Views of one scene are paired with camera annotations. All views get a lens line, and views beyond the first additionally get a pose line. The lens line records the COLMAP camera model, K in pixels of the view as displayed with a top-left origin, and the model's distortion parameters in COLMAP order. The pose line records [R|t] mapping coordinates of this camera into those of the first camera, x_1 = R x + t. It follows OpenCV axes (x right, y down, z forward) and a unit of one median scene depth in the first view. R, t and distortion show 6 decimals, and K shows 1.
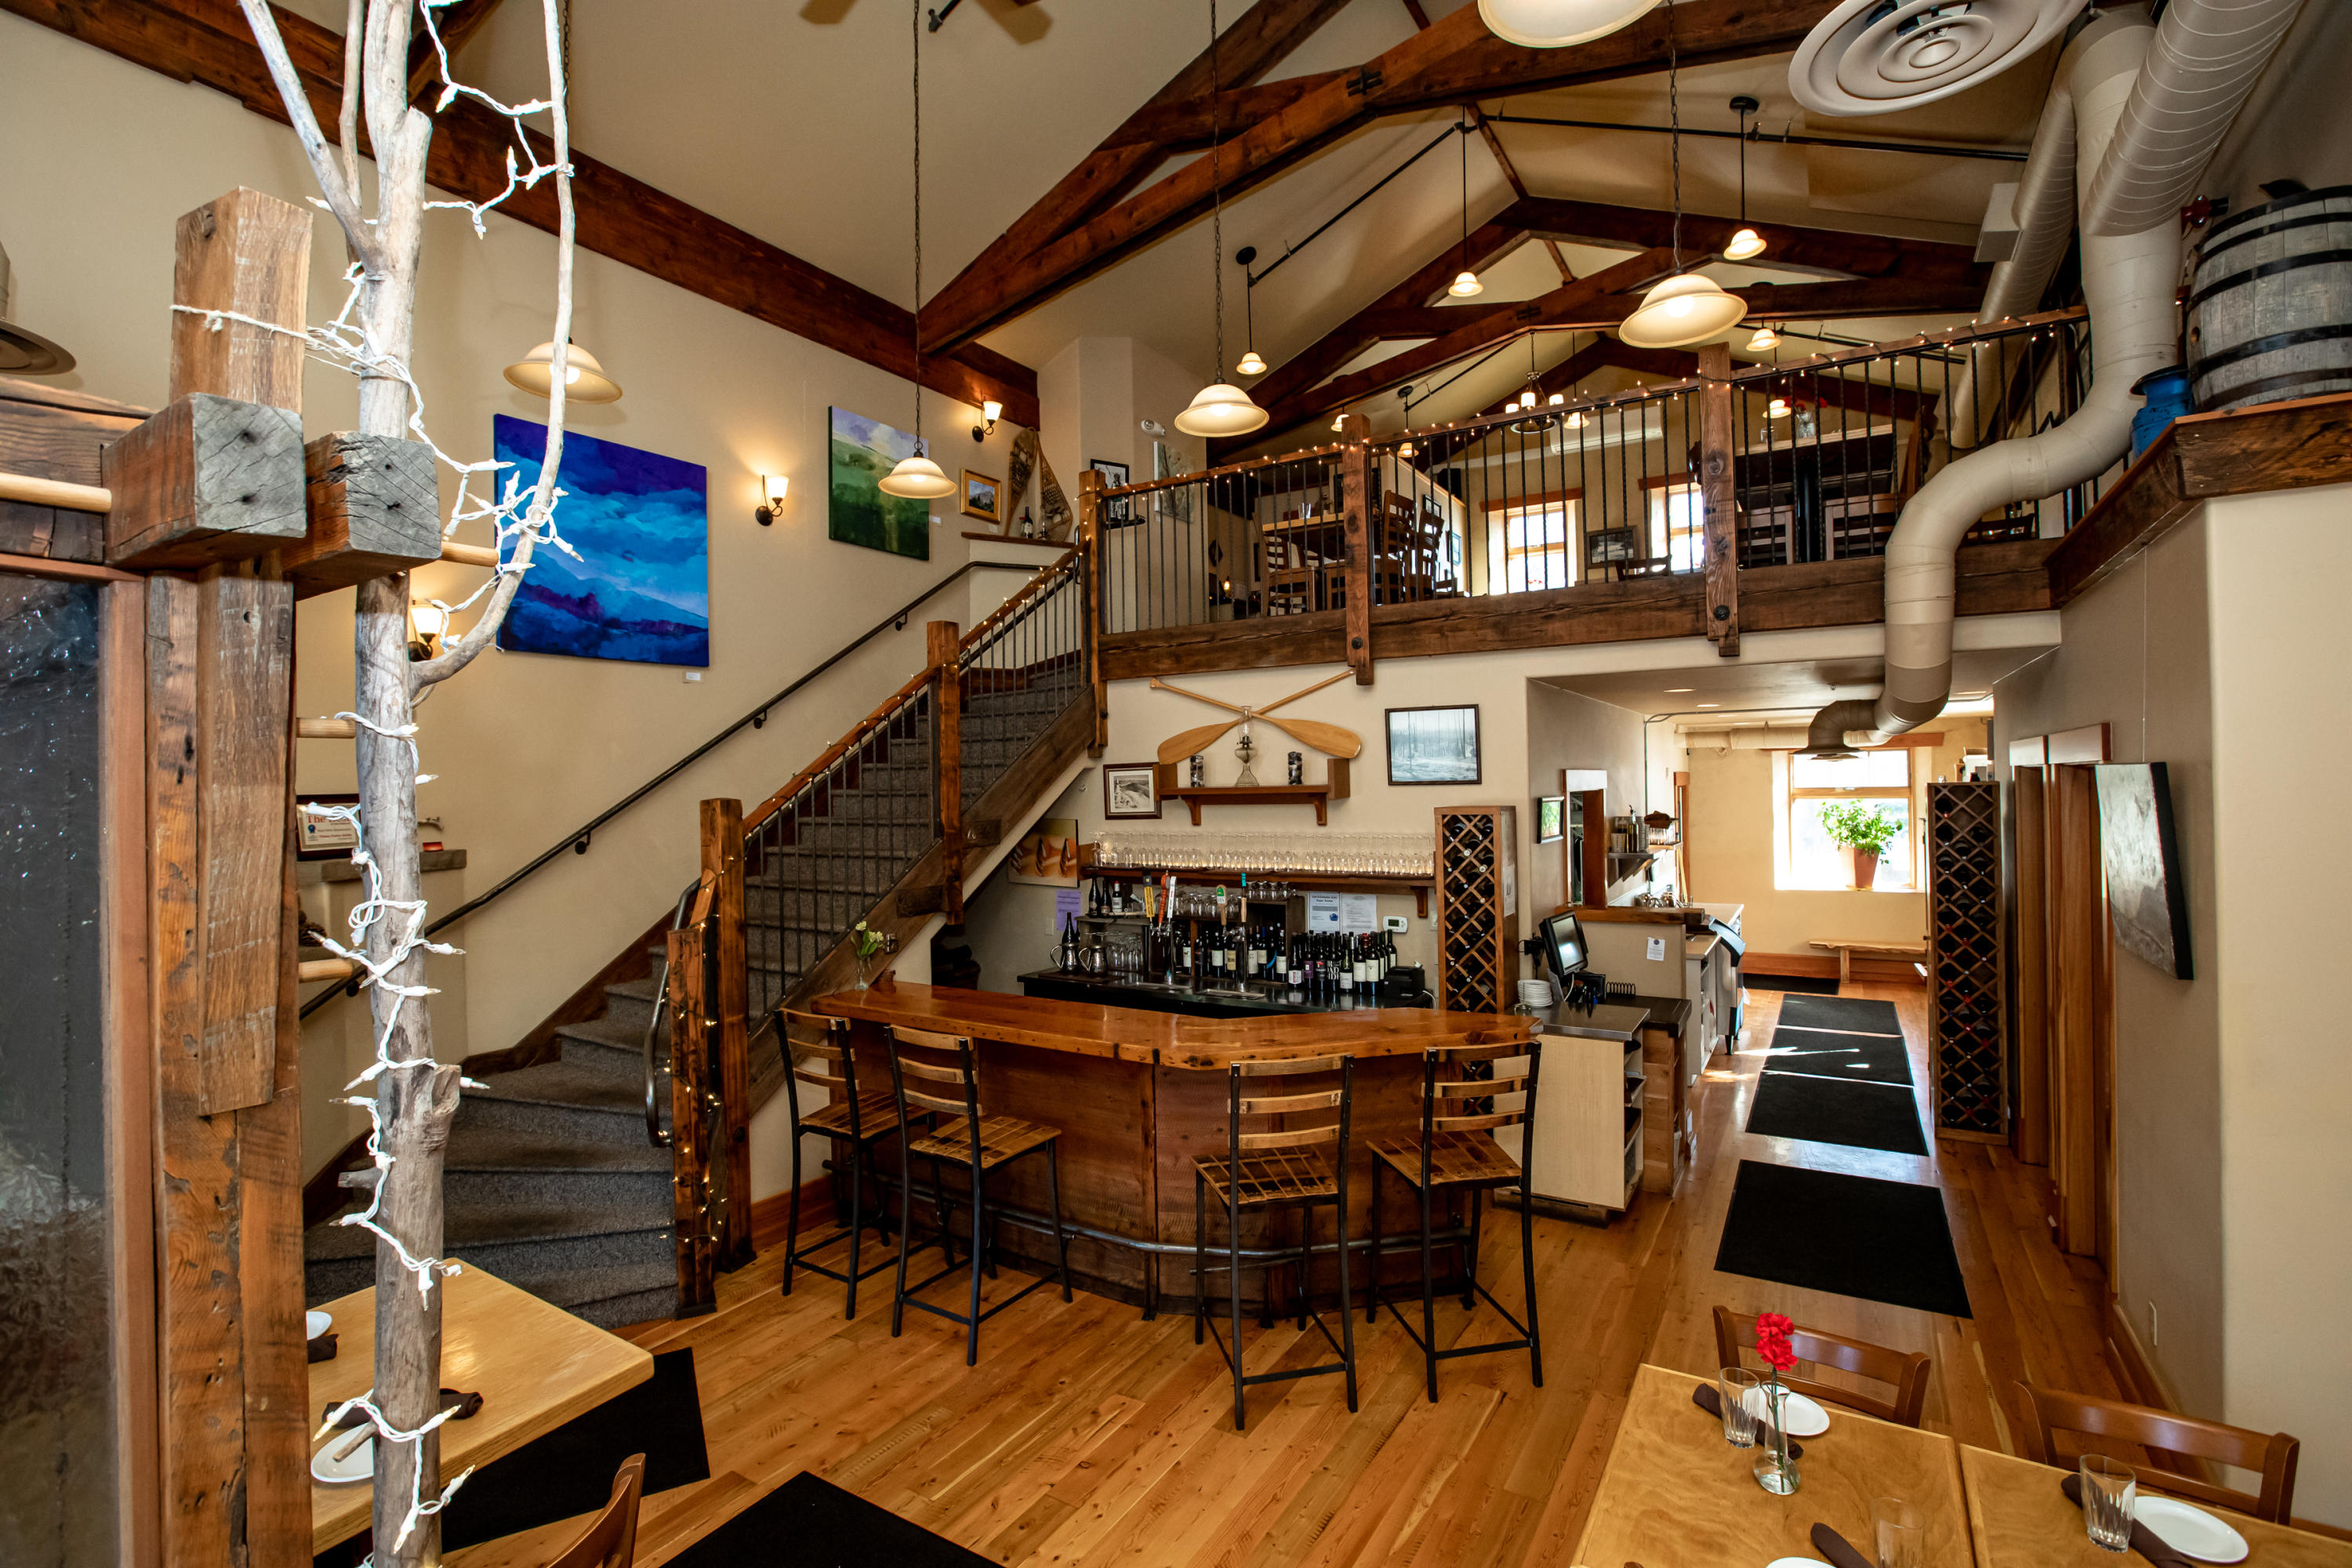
lens RADIAL K [[1081.2, 0, 1166.8], [0, 1081.2, 773.3], [0, 0, 1]] dist [-0.050256, 0.015818]
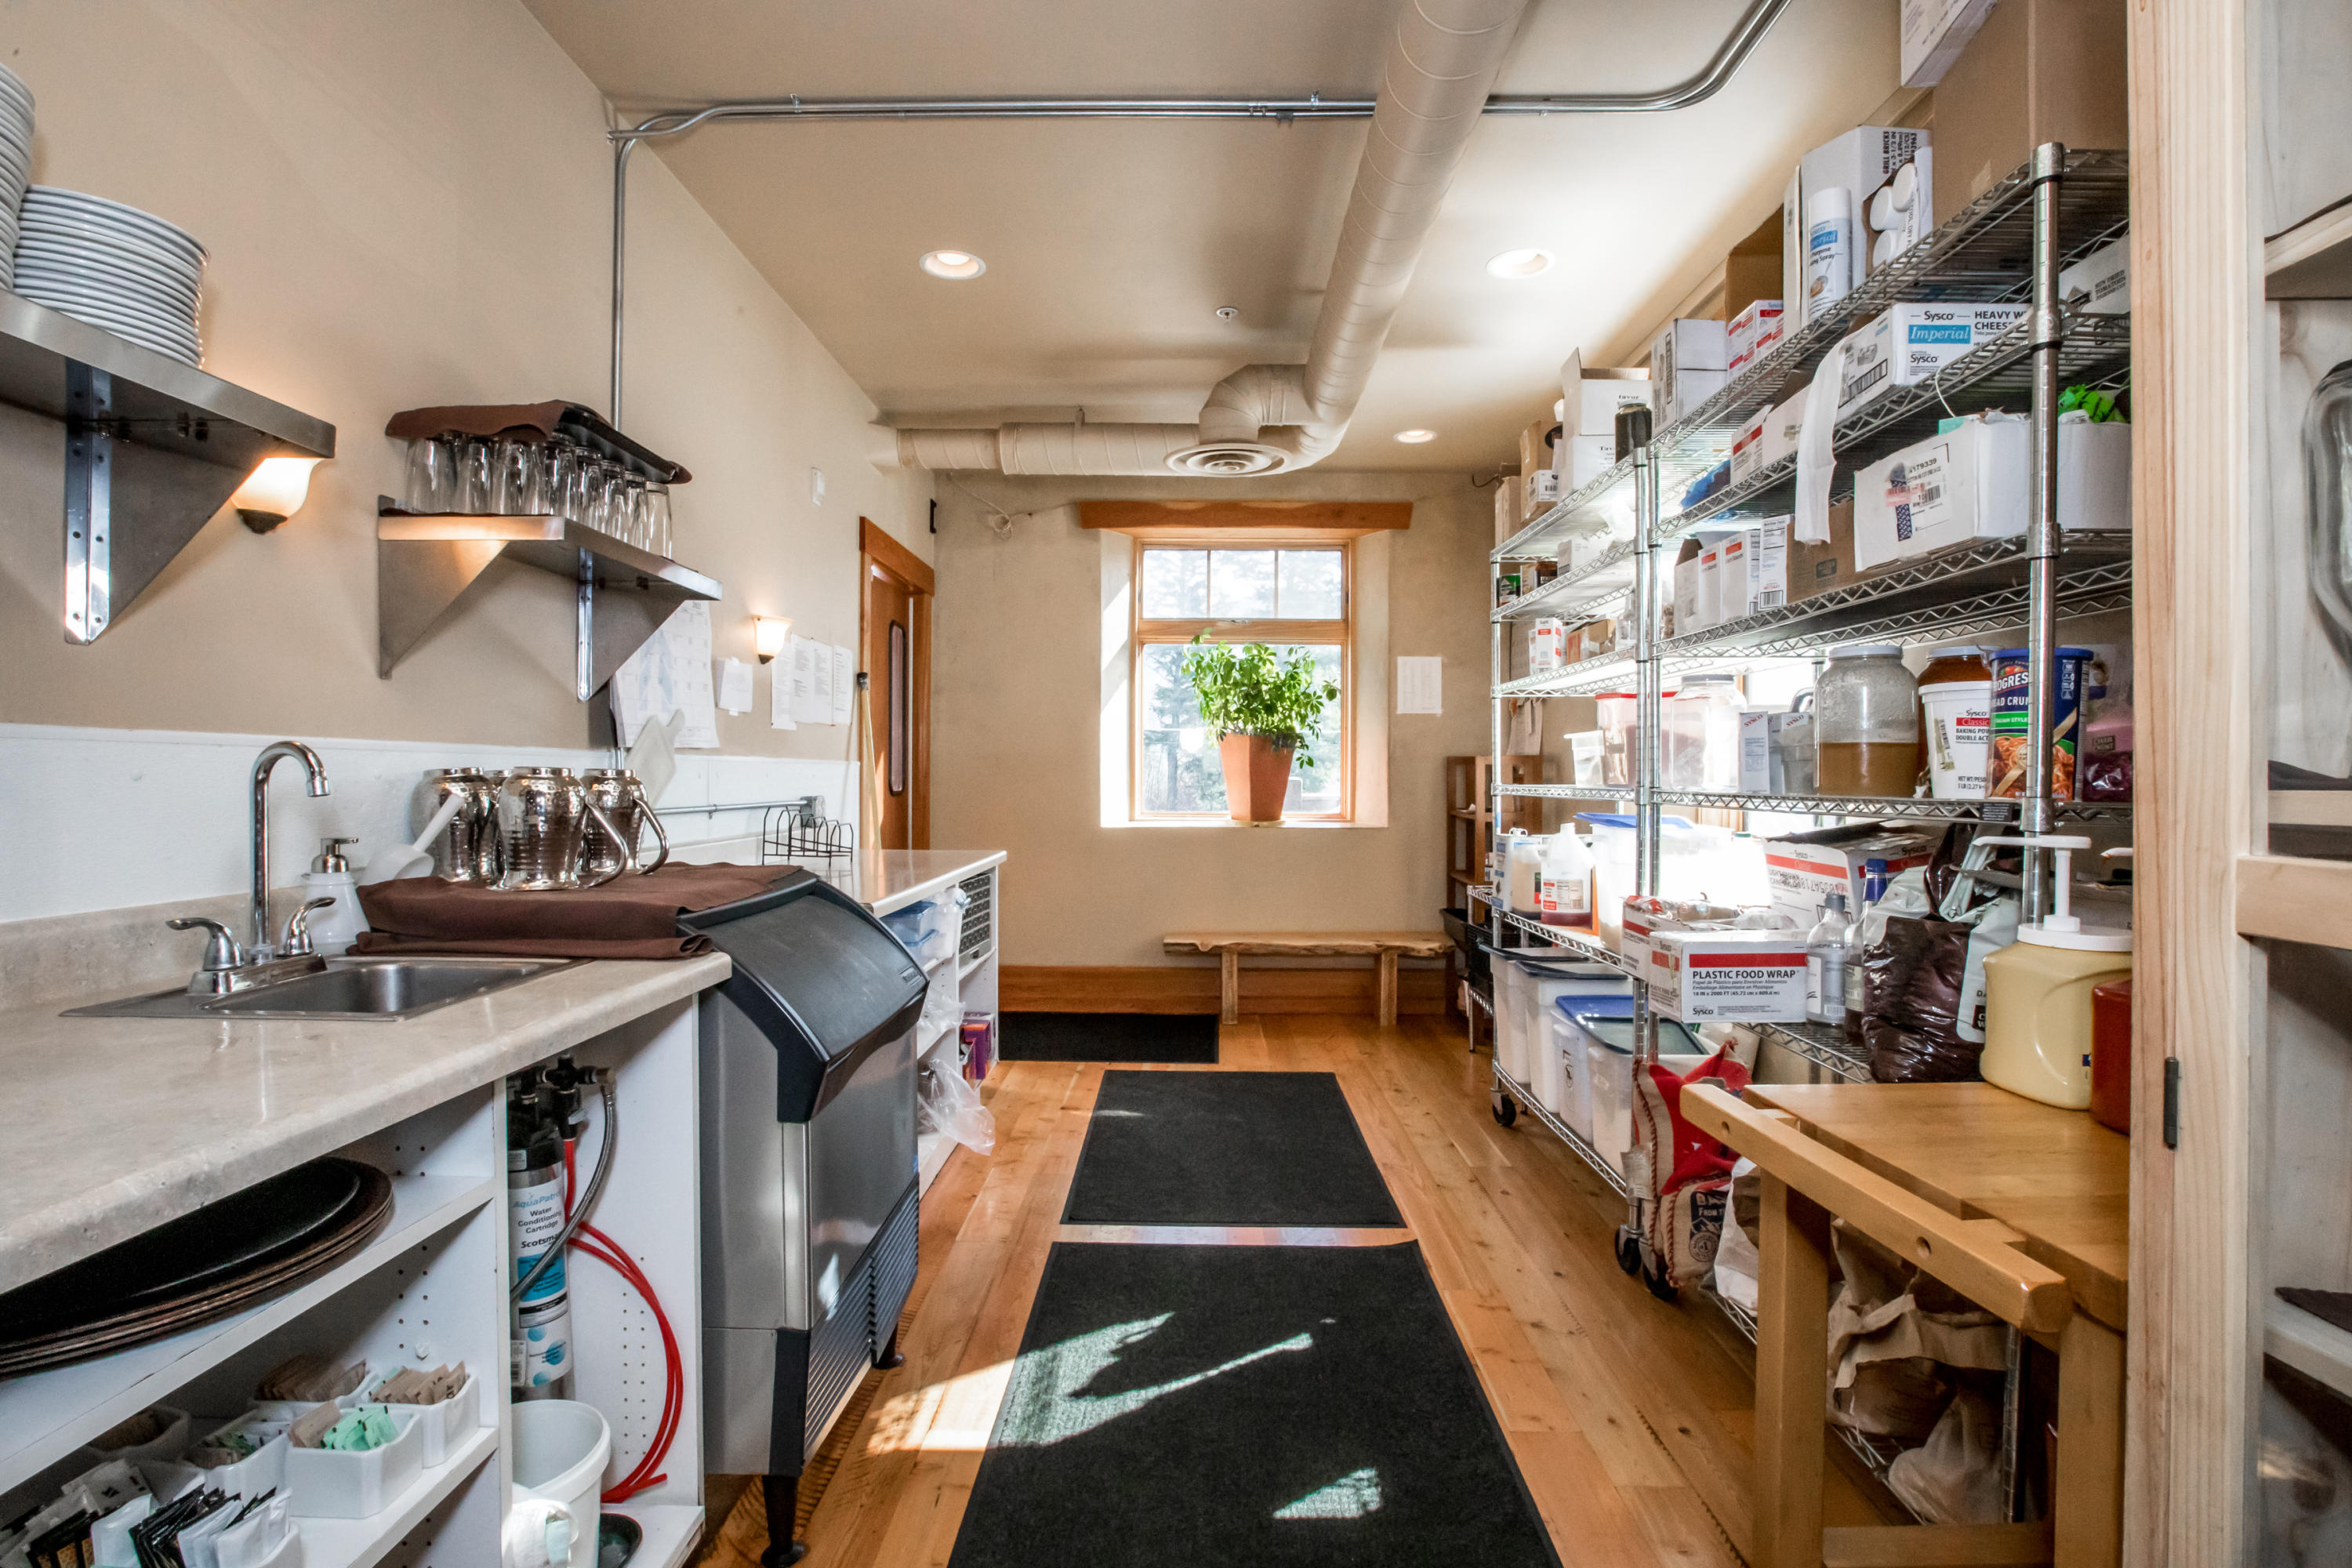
lens RADIAL K [[1081.2, 0, 1173.2], [0, 1081.2, 776.5], [0, 0, 1]] dist [-0.050256, 0.015818]
pose [[0.856292, 0.020824, 0.516072, 0.601505], [-0.024146, 0.999708, -0.000276, 0.145536], [-0.515928, -0.012225, 0.856545, 0.982581]]
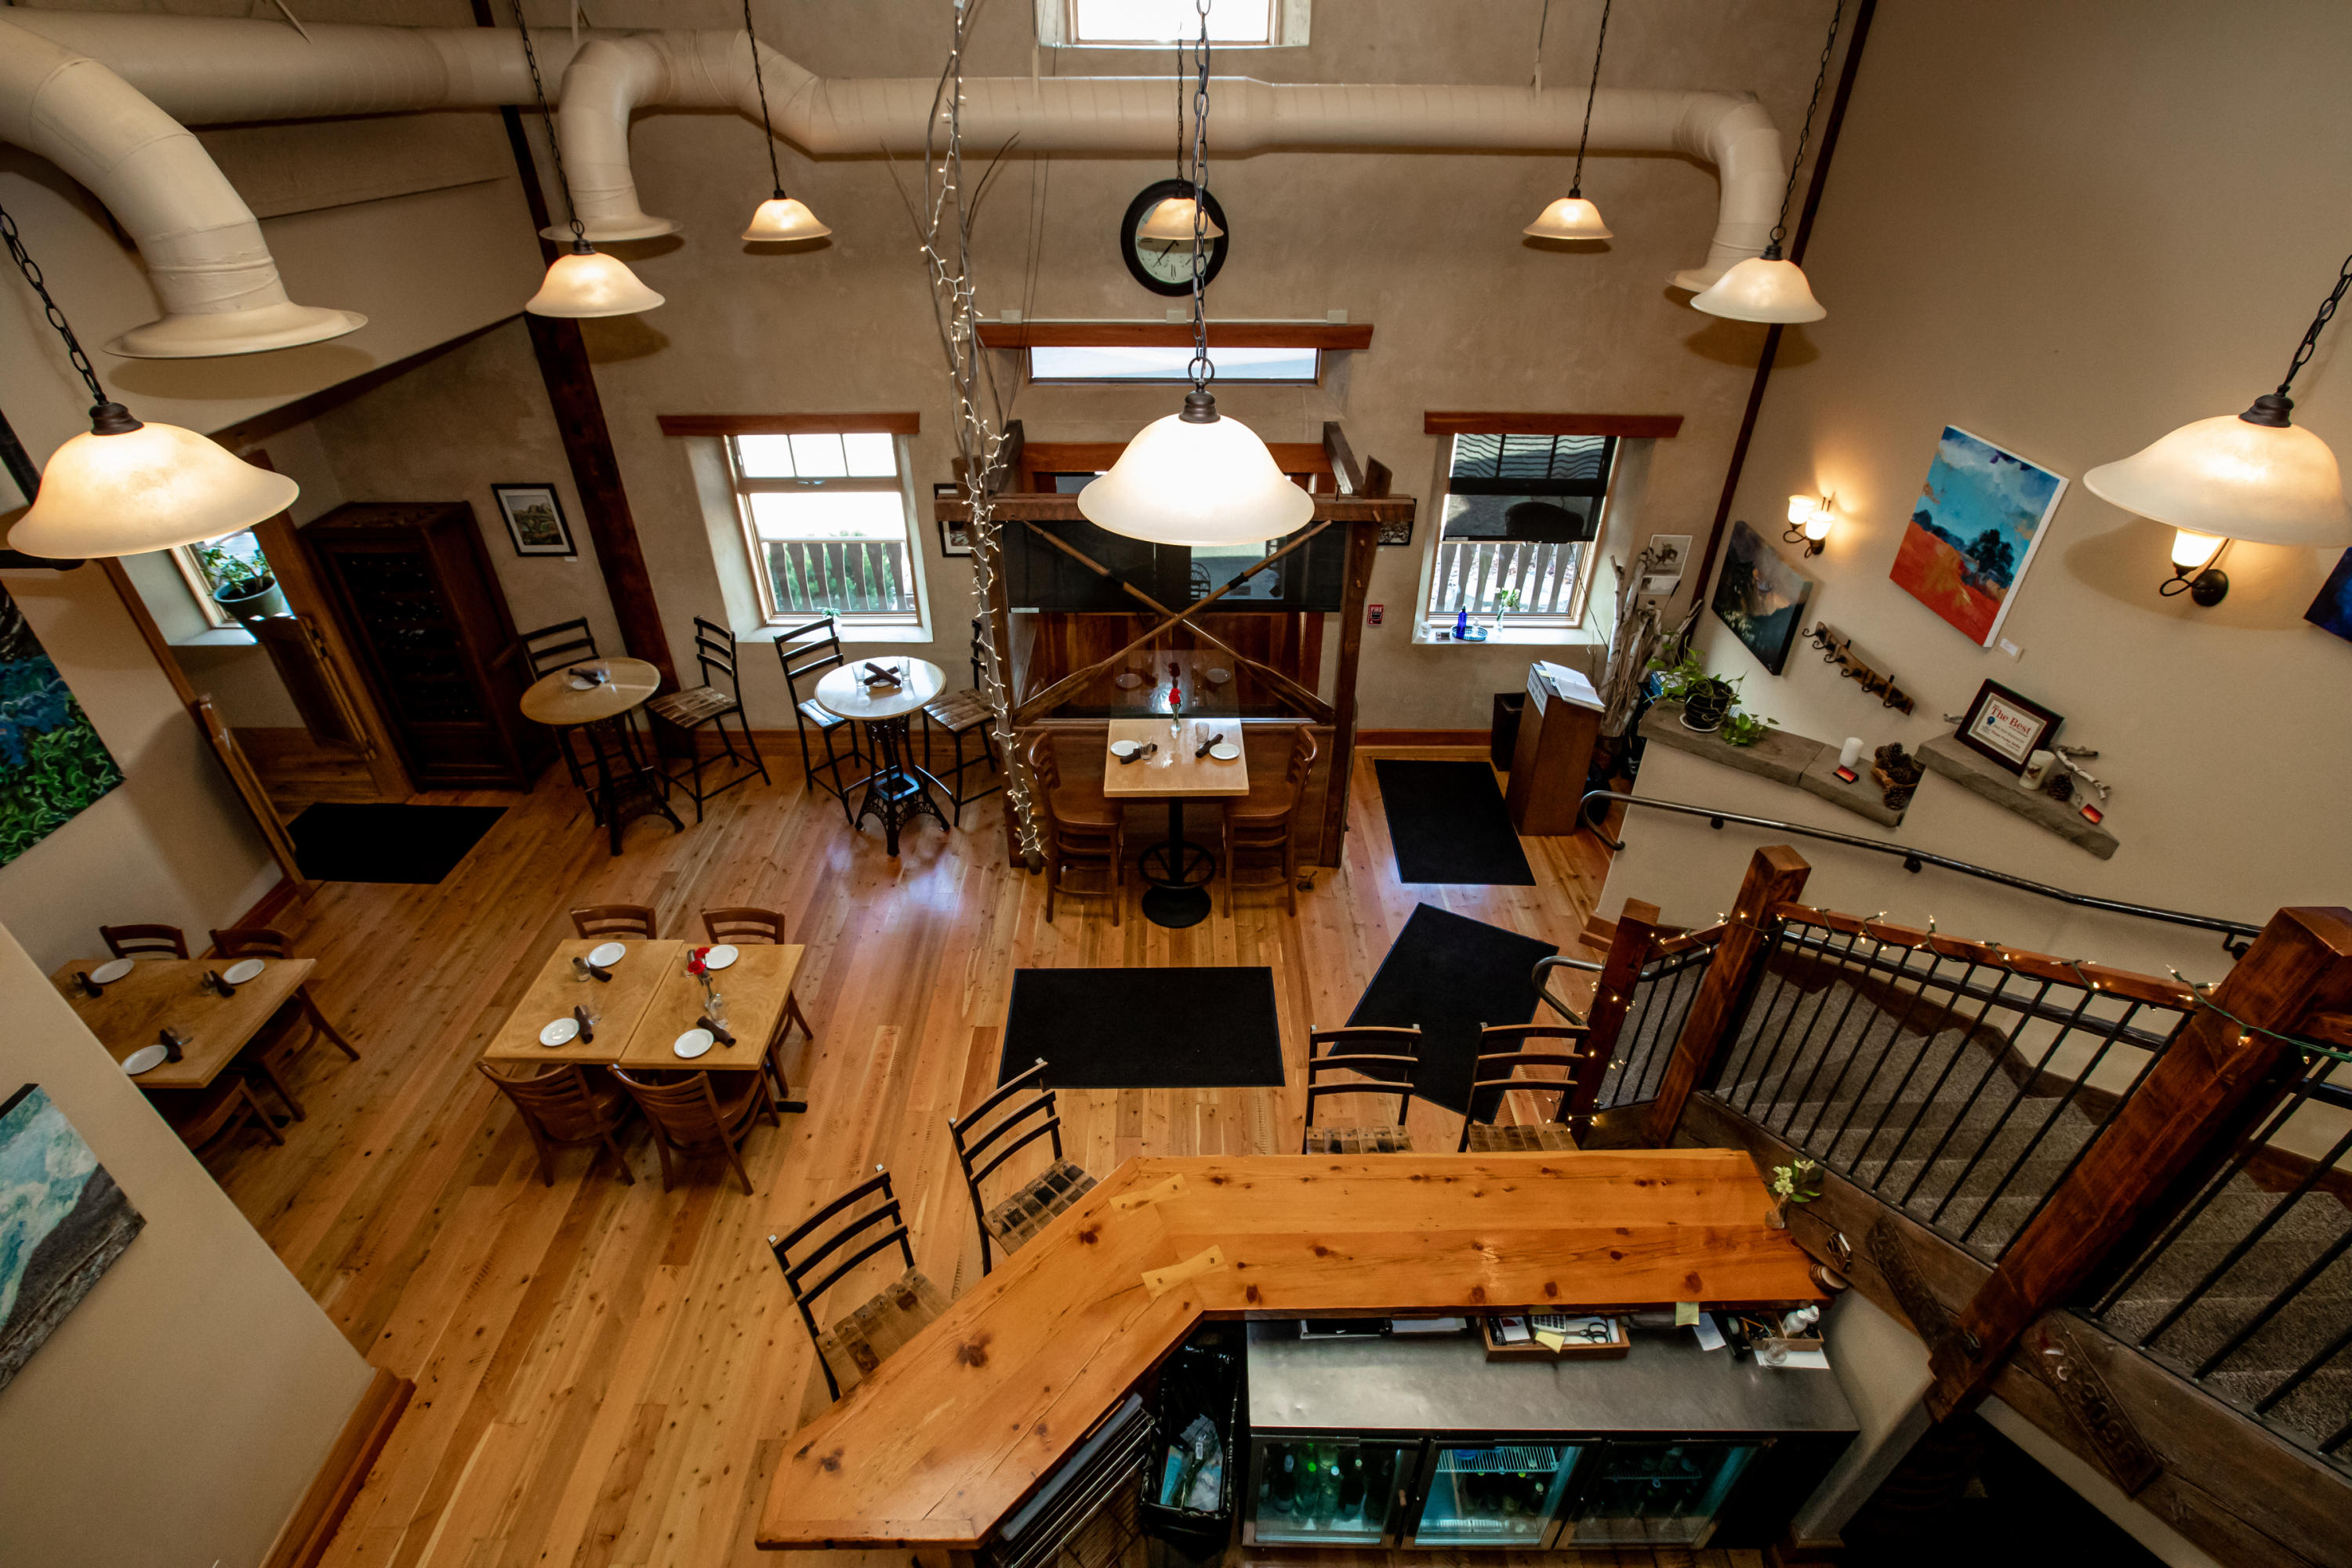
lens RADIAL K [[1081.2, 0, 1176.6], [0, 1081.2, 775.9], [0, 0, 1]] dist [-0.050256, 0.015818]
pose [[-0.841252, 0.313346, -0.440580, 0.190976], [0.018881, 0.831447, 0.555283, -0.333877], [0.540314, 0.458814, -0.705372, 0.949471]]
